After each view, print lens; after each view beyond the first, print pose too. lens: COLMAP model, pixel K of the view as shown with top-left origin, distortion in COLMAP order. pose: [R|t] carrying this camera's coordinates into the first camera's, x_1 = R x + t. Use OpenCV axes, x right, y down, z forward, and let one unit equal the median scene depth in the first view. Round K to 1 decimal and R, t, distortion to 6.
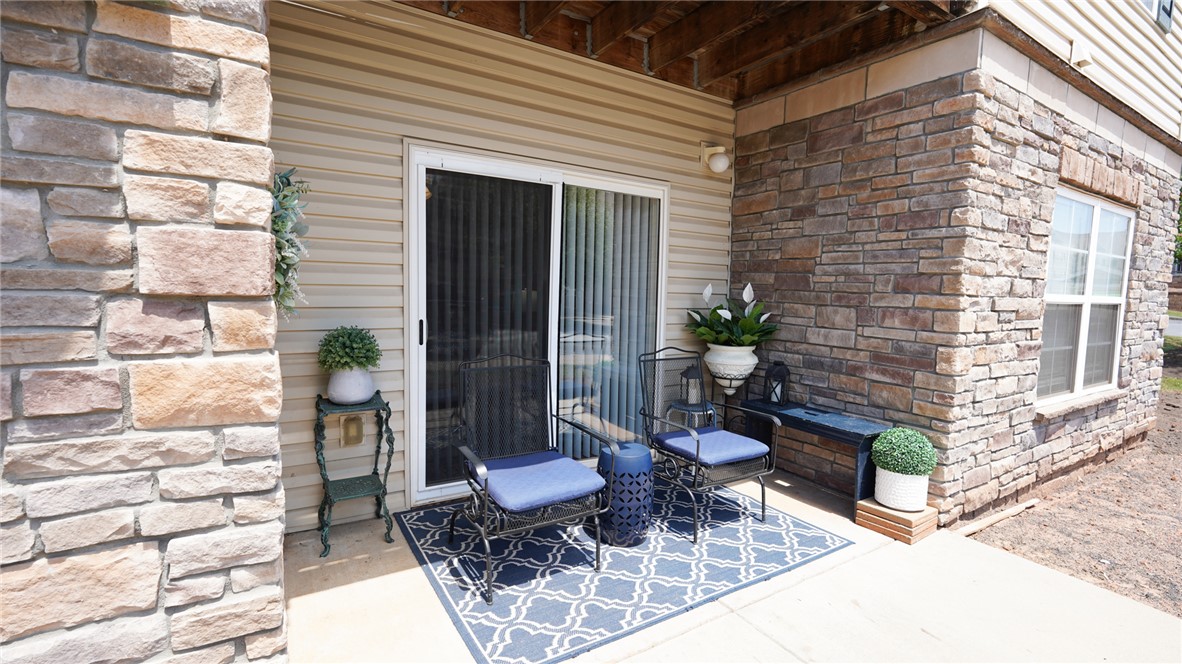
lens RADIAL K [[526.6, 0, 591.0], [0, 526.6, 332.0], [0, 0, 1]] dist [-0.021458, 0.008941]
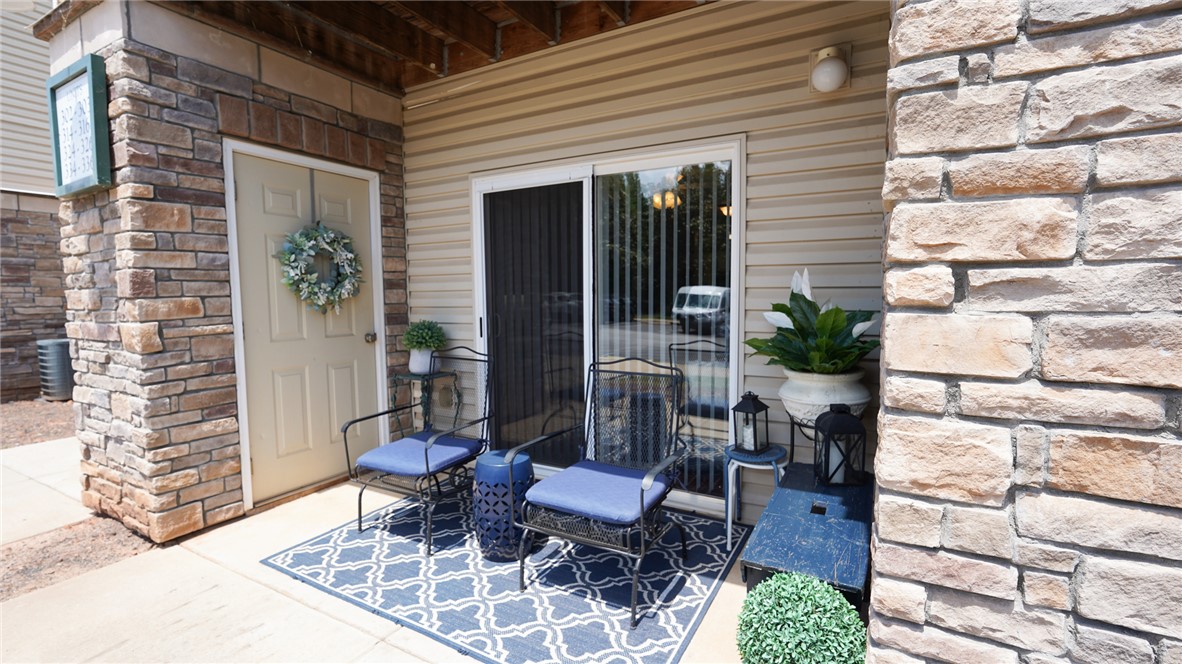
lens RADIAL K [[526.6, 0, 591.0], [0, 526.6, 332.0], [0, 0, 1]] dist [-0.021458, 0.008941]
pose [[0.482916, 0.036651, -0.874899, 0.865329], [-0.050618, 0.998621, 0.013895, -0.018403], [0.874202, 0.037576, 0.484106, 0.614197]]
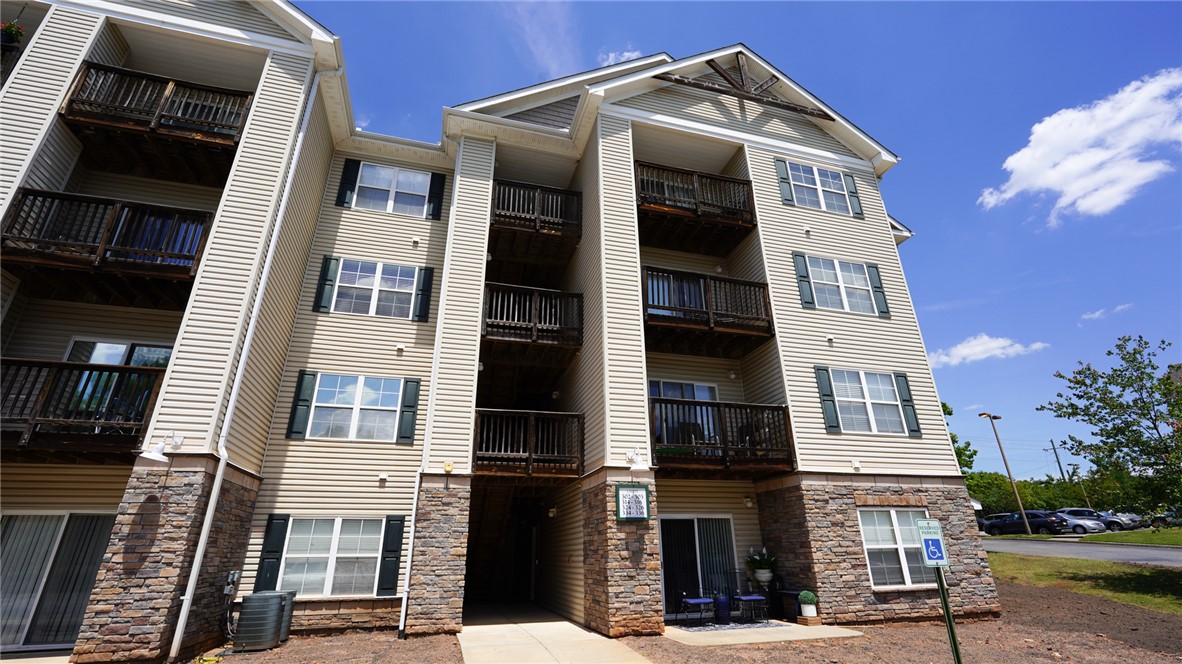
lens RADIAL K [[526.6, 0, 591.0], [0, 526.6, 332.0], [0, 0, 1]] dist [-0.021458, 0.008941]
pose [[0.959167, -0.143032, -0.244009, 0.324106], [0.013390, 0.884707, -0.465955, 0.254082], [0.282523, 0.443661, 0.850497, -2.933460]]
